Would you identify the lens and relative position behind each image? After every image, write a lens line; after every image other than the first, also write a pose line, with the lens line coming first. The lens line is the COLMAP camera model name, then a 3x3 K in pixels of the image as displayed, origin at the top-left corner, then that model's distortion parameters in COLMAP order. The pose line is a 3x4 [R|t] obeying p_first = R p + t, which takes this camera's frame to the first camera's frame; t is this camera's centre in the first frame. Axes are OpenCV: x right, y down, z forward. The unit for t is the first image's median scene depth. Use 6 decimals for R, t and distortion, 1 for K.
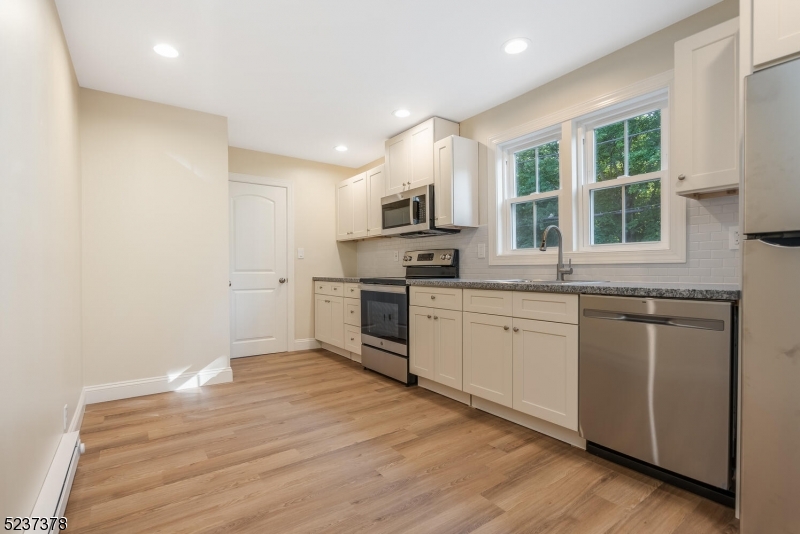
lens RADIAL K [[371.0, 0, 387.4], [0, 371.0, 264.3], [0, 0, 1]] dist [-0.001216, 0.000252]
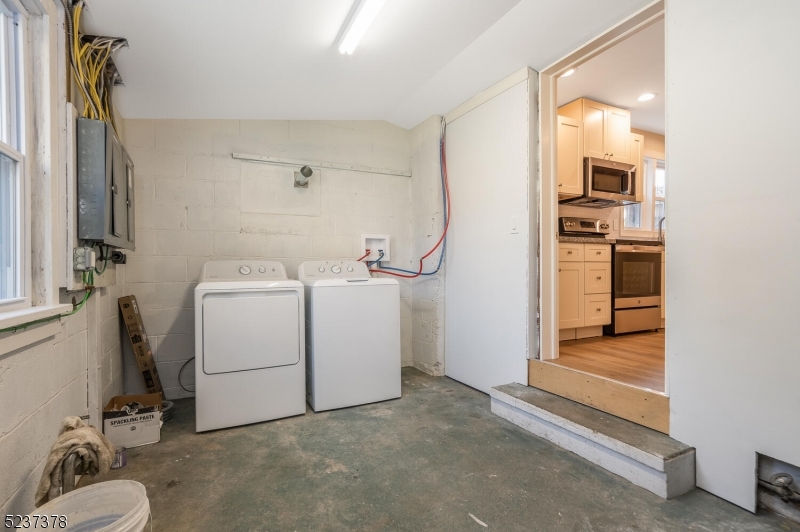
lens RADIAL K [[371.6, 0, 388.3], [0, 371.6, 279.2], [0, 0, 1]] dist [-0.010438, 0.000046]
pose [[0.154638, -0.015686, 0.987847, -1.805726], [-0.001210, 0.999870, 0.016066, 0.209279], [-0.987970, -0.003680, 0.154599, 2.403939]]
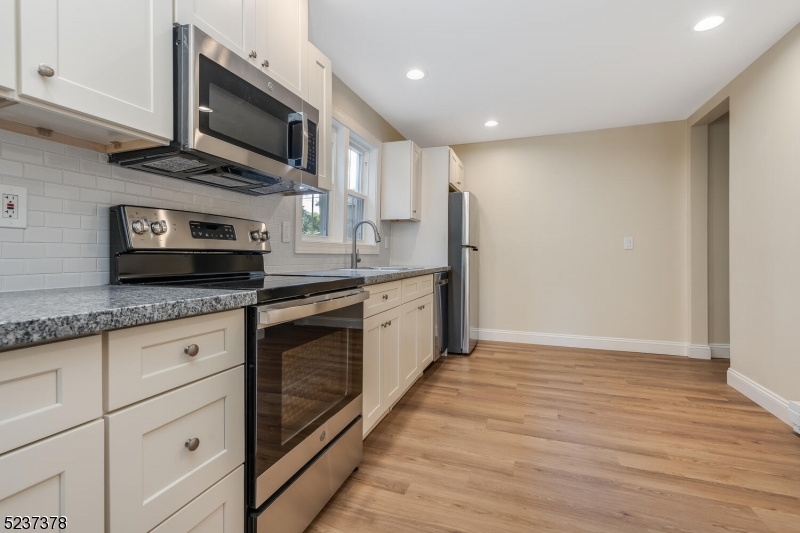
lens RADIAL K [[371.0, 0, 387.4], [0, 371.0, 263.8], [0, 0, 1]] dist [-0.001216, 0.000252]
pose [[-0.558579, -0.009357, 0.829399, -0.623556], [-0.005982, 0.999956, 0.007252, 0.024255], [-0.829430, -0.000911, -0.558610, 1.832705]]
